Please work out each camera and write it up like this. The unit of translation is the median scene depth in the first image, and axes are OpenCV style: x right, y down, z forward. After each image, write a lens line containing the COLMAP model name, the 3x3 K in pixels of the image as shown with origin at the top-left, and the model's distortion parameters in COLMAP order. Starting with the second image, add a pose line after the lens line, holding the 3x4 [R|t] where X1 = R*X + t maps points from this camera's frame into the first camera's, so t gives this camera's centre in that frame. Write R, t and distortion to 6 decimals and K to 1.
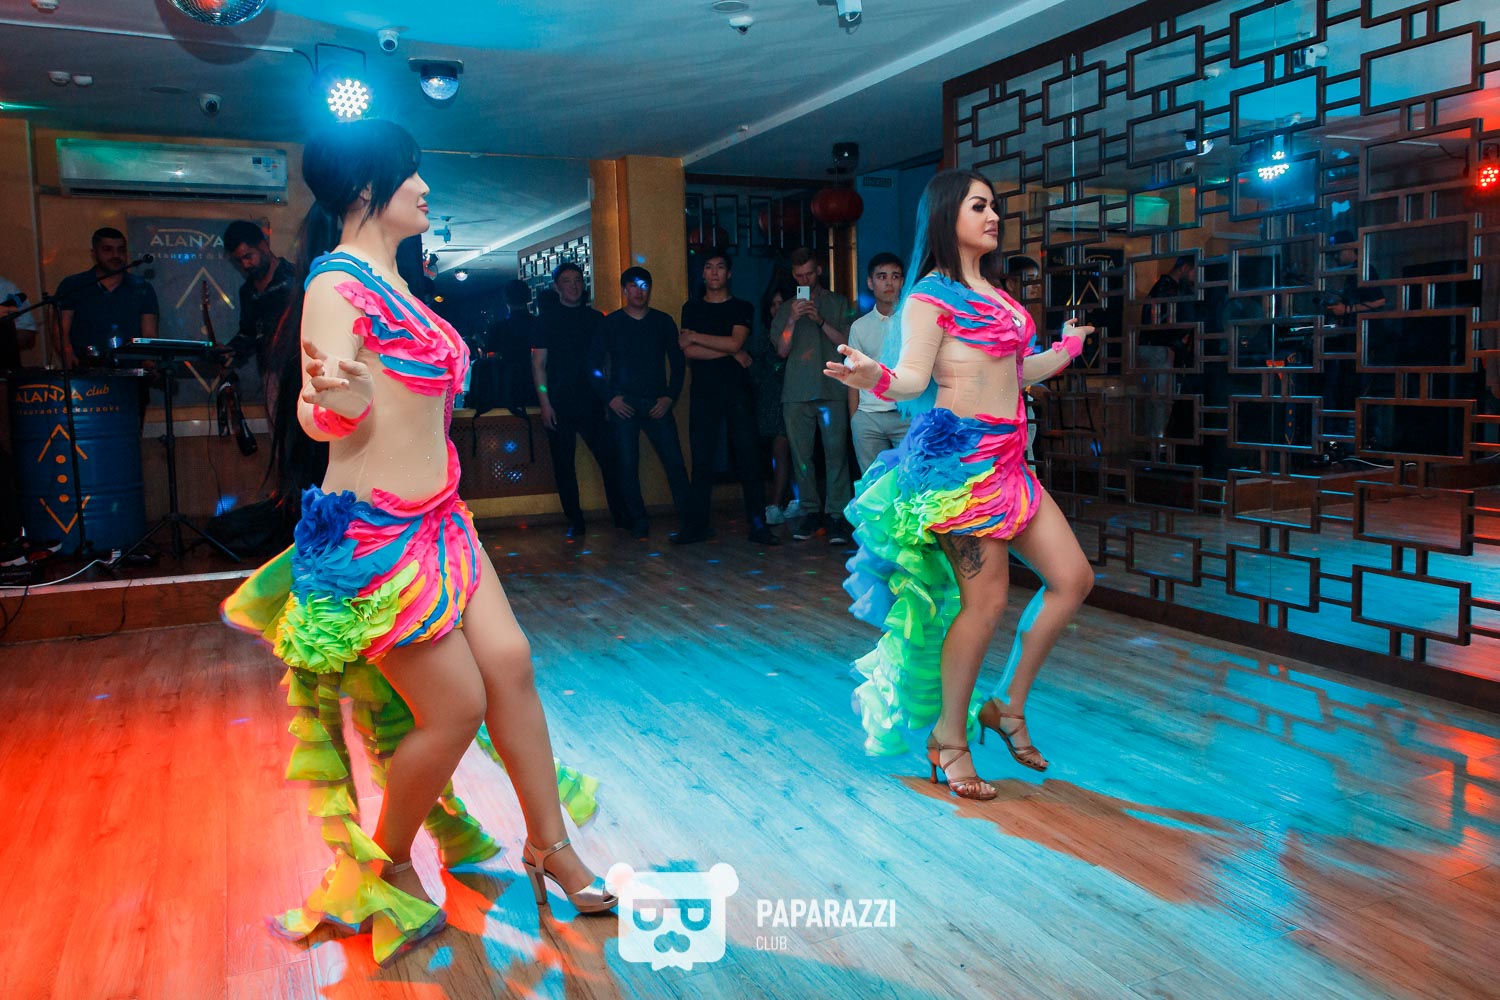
lens RADIAL K [[1102.4, 0, 692.8], [0, 1102.4, 407.7], [0, 0, 1]] dist [0.009061, -0.001029]
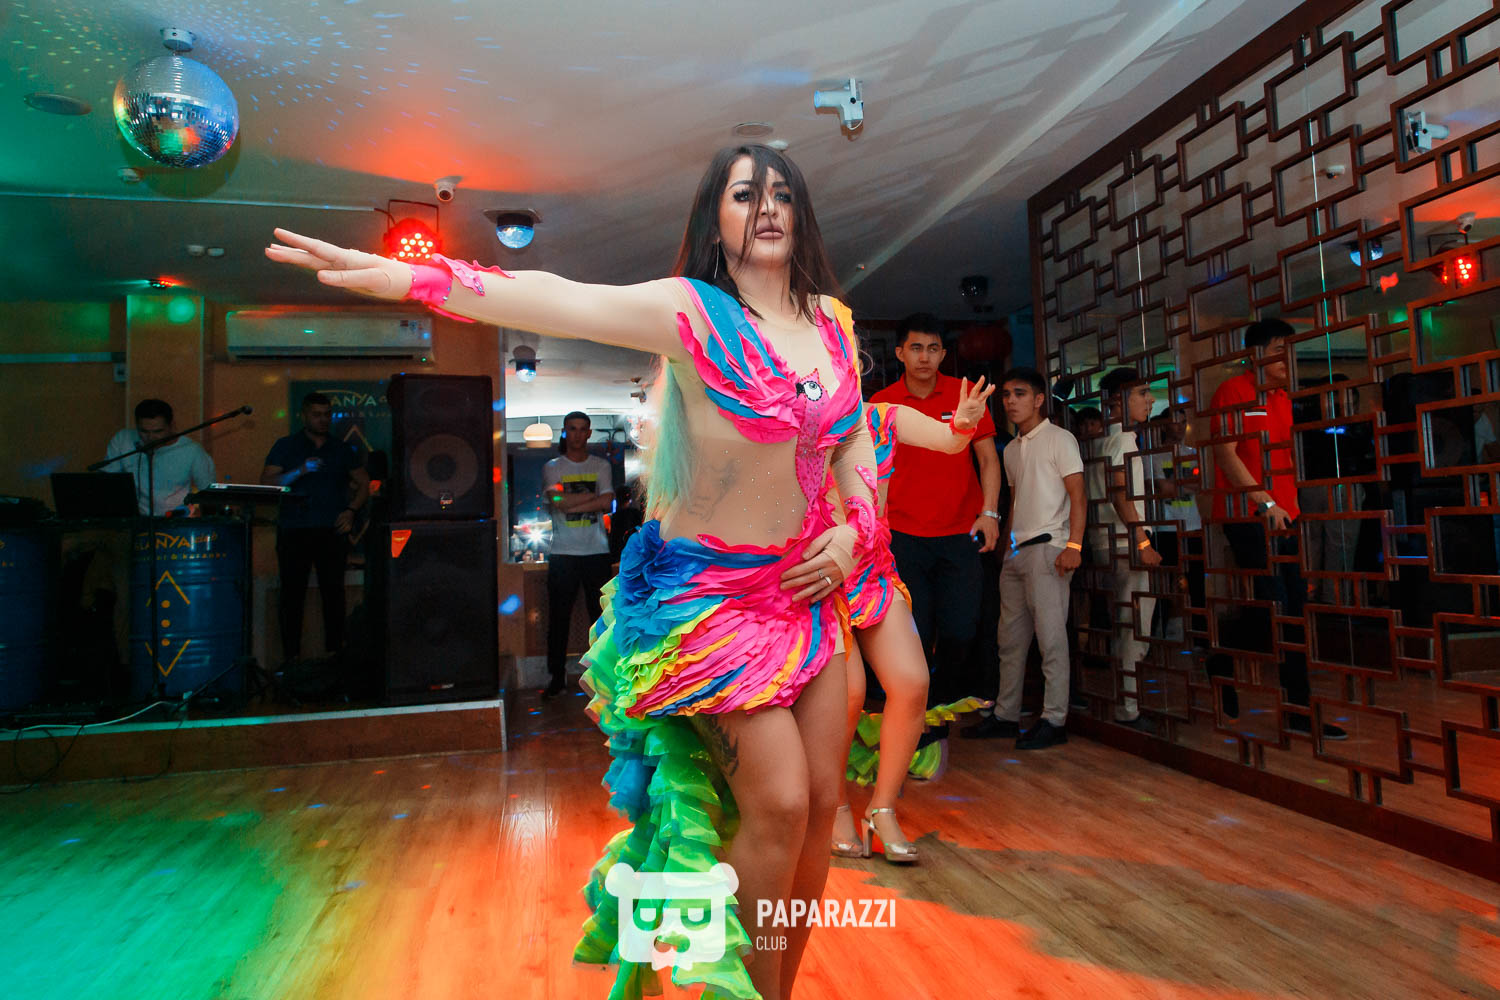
lens RADIAL K [[1102.4, 0, 692.8], [0, 1102.4, 407.7], [0, 0, 1]] dist [0.009061, -0.001029]
pose [[0.982621, -0.032197, -0.182811, 0.233257], [0.005799, 0.989686, -0.143133, 0.031807], [0.185534, 0.139585, 0.972673, 0.108170]]
